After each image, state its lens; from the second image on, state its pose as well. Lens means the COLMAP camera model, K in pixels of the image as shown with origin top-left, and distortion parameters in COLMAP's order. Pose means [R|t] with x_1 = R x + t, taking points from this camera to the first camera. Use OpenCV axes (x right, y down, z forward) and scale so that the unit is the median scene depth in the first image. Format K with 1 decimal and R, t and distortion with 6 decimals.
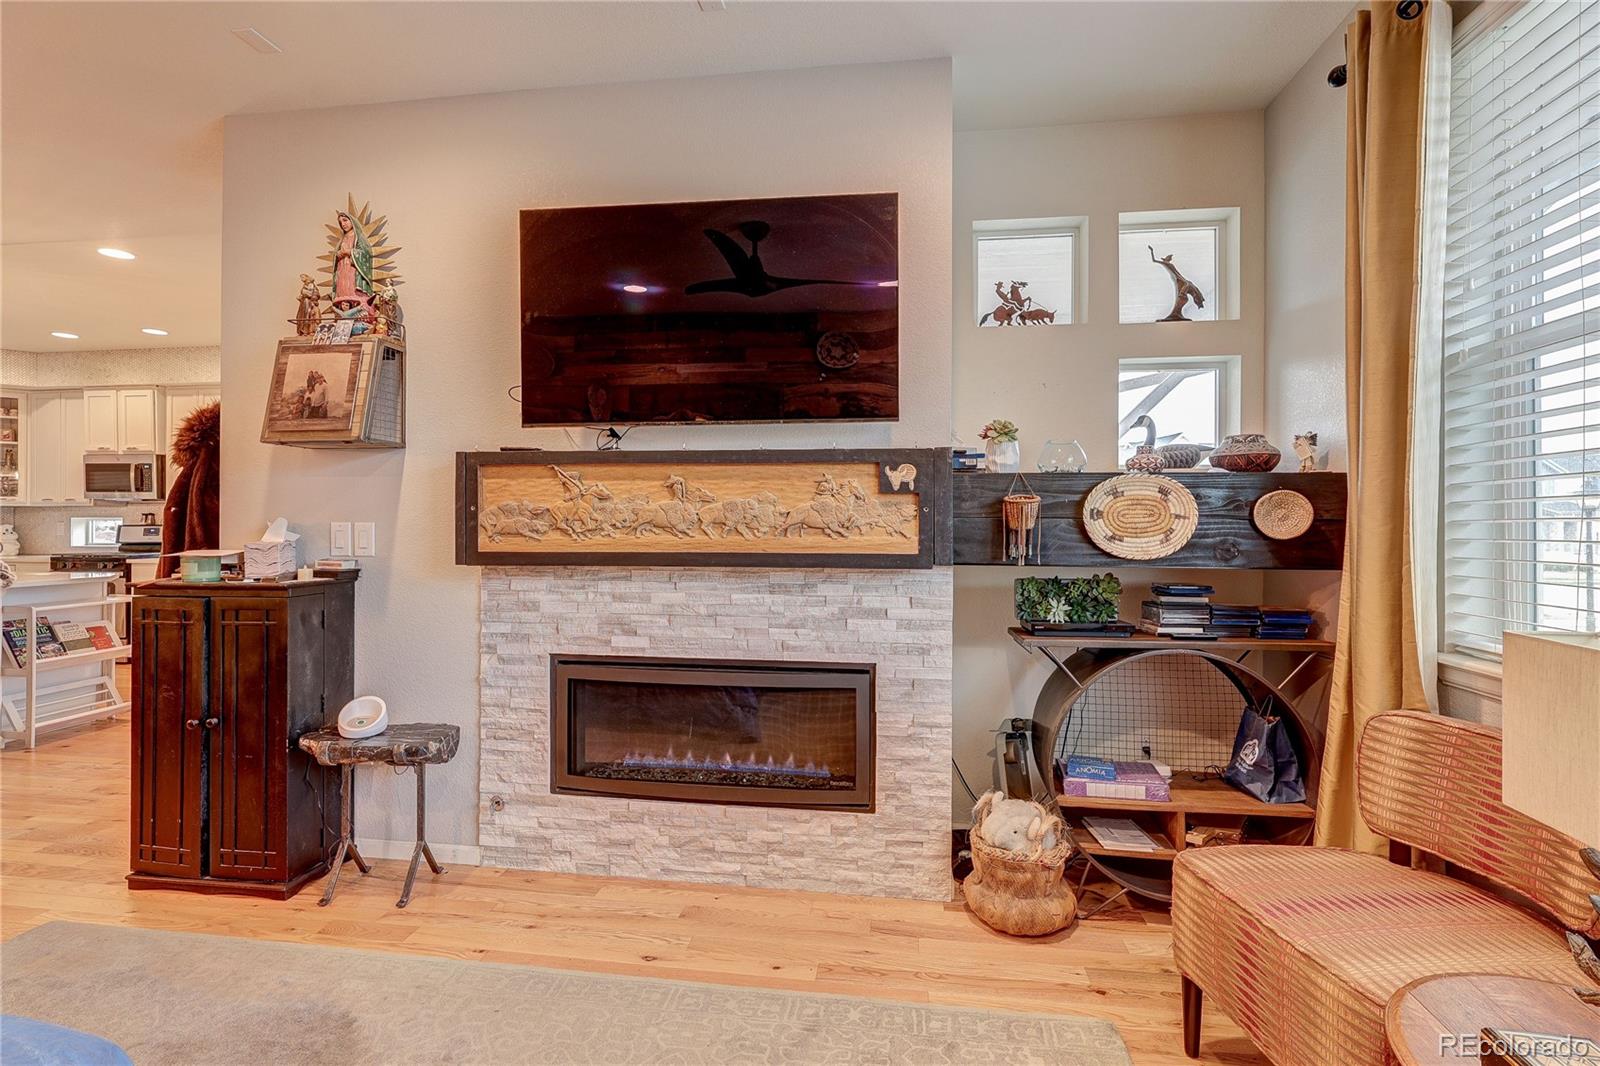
lens RADIAL K [[755.1, 0, 813.0], [0, 755.1, 525.8], [0, 0, 1]] dist [-0.004031, 0.000815]
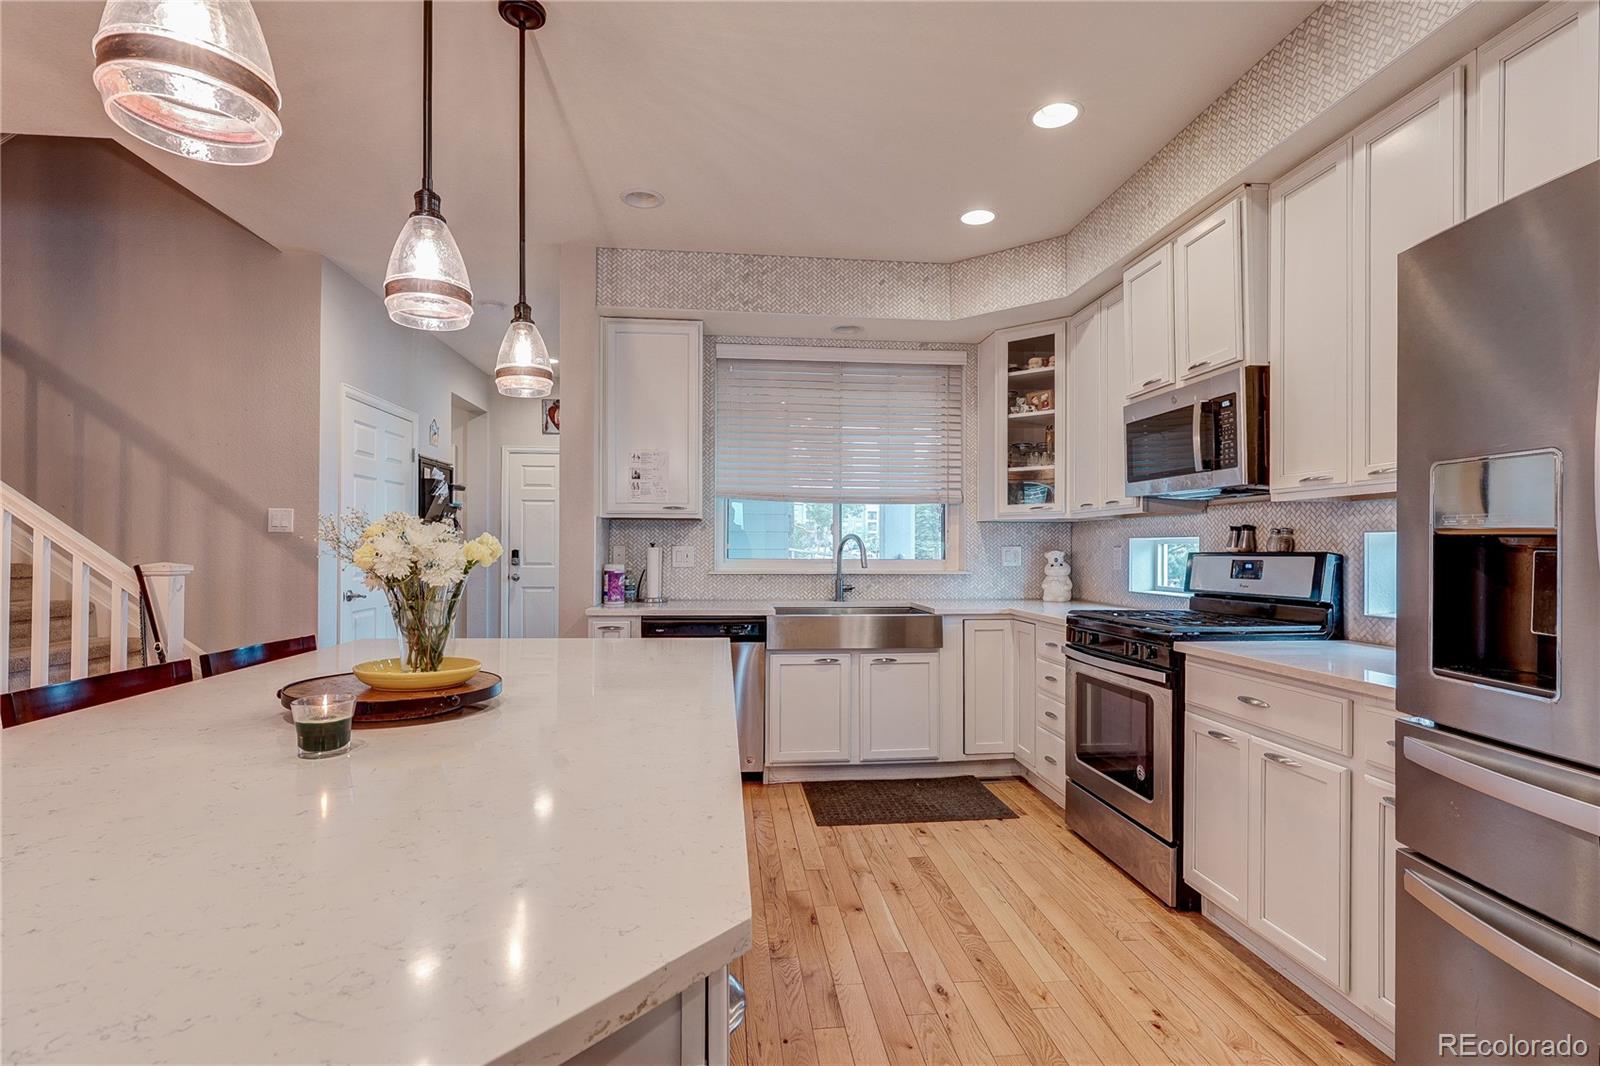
lens RADIAL K [[755.1, 0, 791.7], [0, 755.1, 545.1], [0, 0, 1]] dist [-0.004031, 0.000815]
pose [[0.232796, -0.004870, -0.972513, -0.549826], [-0.002300, 0.999982, -0.005558, -0.002631], [0.972523, 0.003531, 0.232781, 0.681461]]
